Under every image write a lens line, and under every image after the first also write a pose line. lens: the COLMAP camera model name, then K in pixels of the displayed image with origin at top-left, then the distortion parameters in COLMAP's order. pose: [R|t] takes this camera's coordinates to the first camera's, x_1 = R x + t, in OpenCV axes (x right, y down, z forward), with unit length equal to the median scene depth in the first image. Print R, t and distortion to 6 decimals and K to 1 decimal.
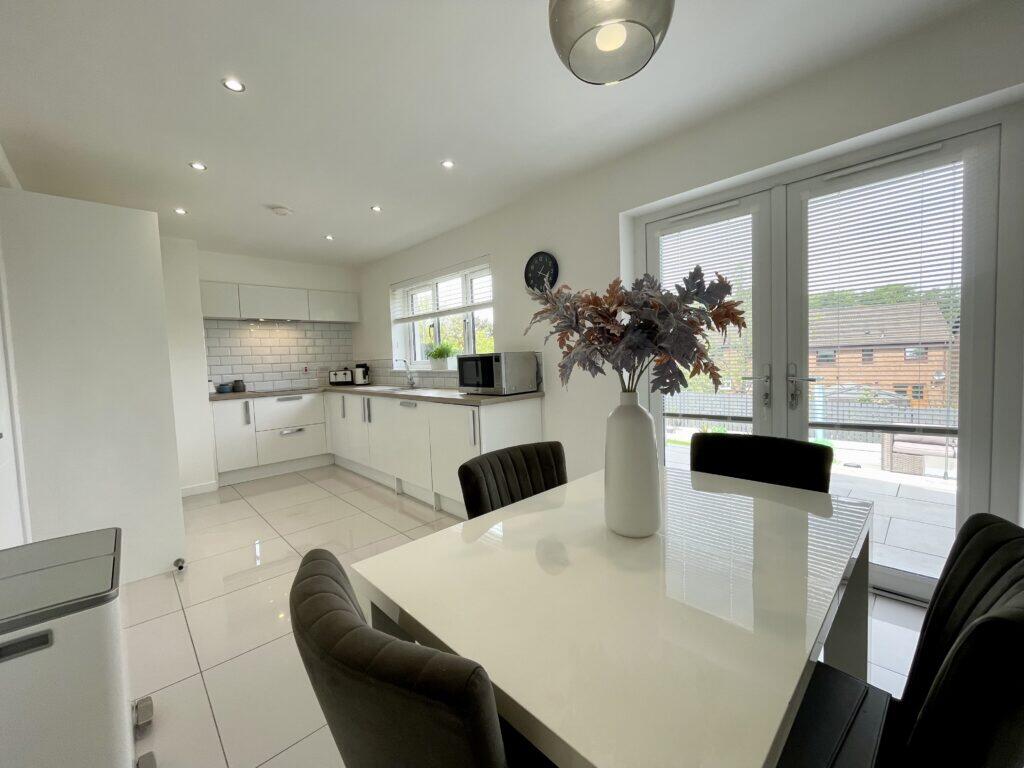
lens RADIAL K [[416.0, 0, 517.9], [0, 416.0, 382.5], [0, 0, 1]] dist [-0.001155, -0.000282]
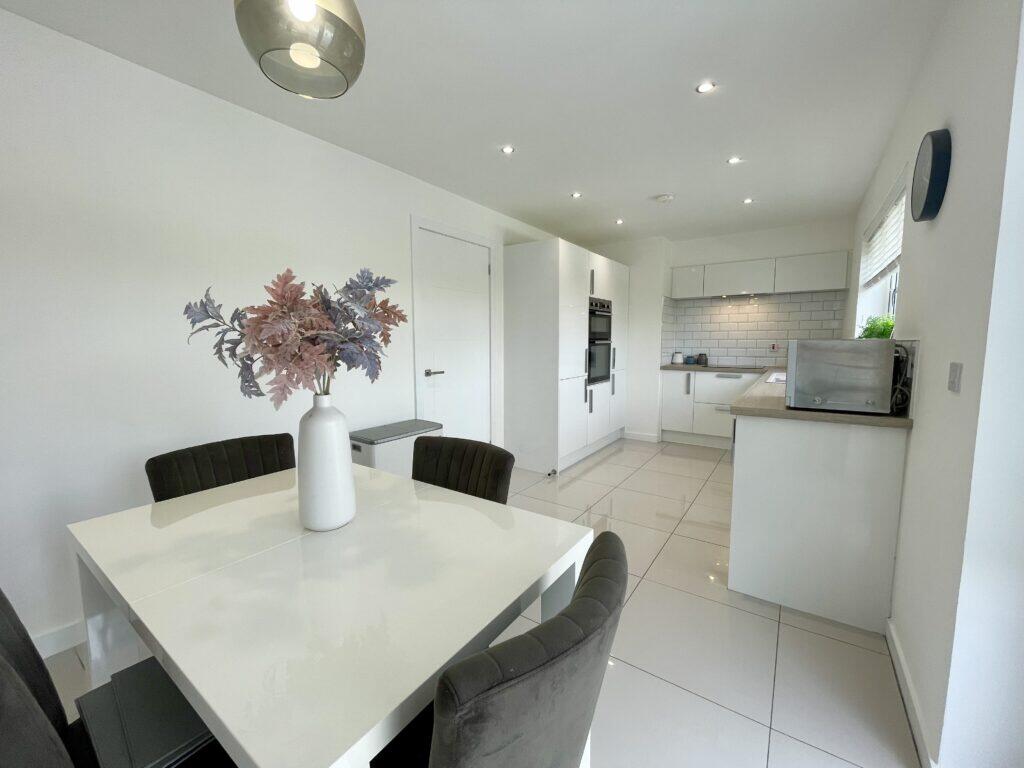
lens RADIAL K [[416.0, 0, 510.0], [0, 416.0, 383.4], [0, 0, 1]] dist [-0.001155, -0.000282]
pose [[0.180101, 0.138433, -0.973858, 0.328954], [-0.062065, 0.989674, 0.129203, -0.039710], [0.981688, 0.037173, 0.186833, 0.307542]]
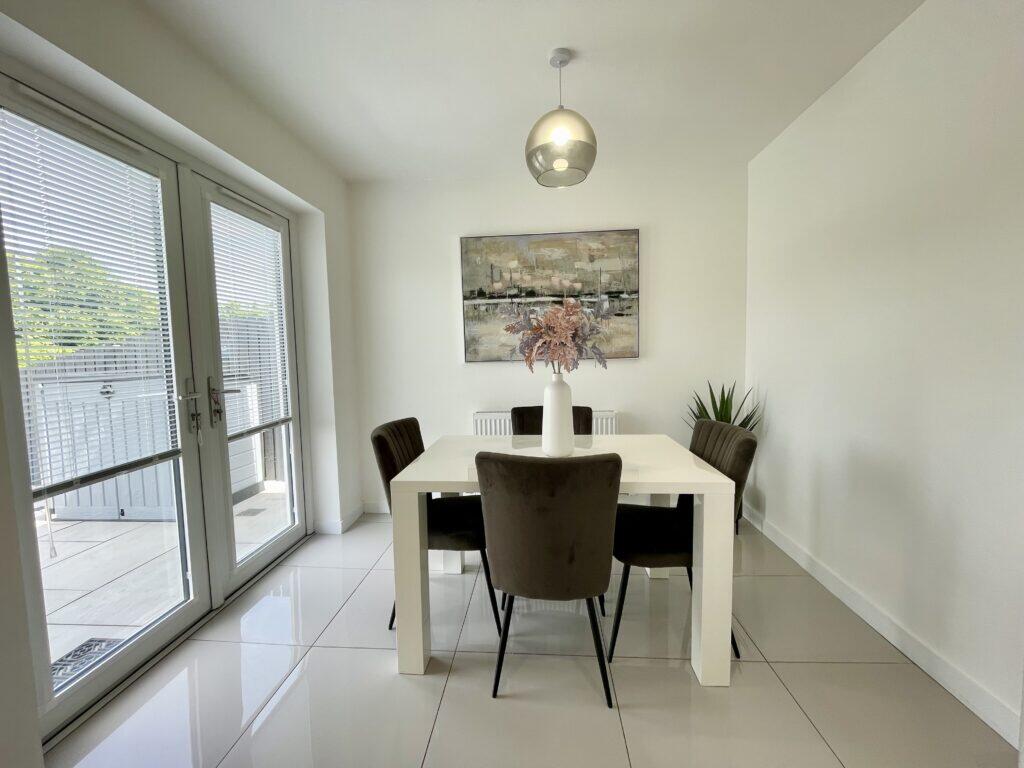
lens RADIAL K [[416.0, 0, 514.8], [0, 416.0, 381.3], [0, 0, 1]] dist [-0.001155, -0.000282]
pose [[-0.673488, 0.002979, 0.739192, -0.204279], [0.093715, 0.992267, 0.081386, -0.021096], [-0.733233, 0.124086, -0.668559, 0.518621]]
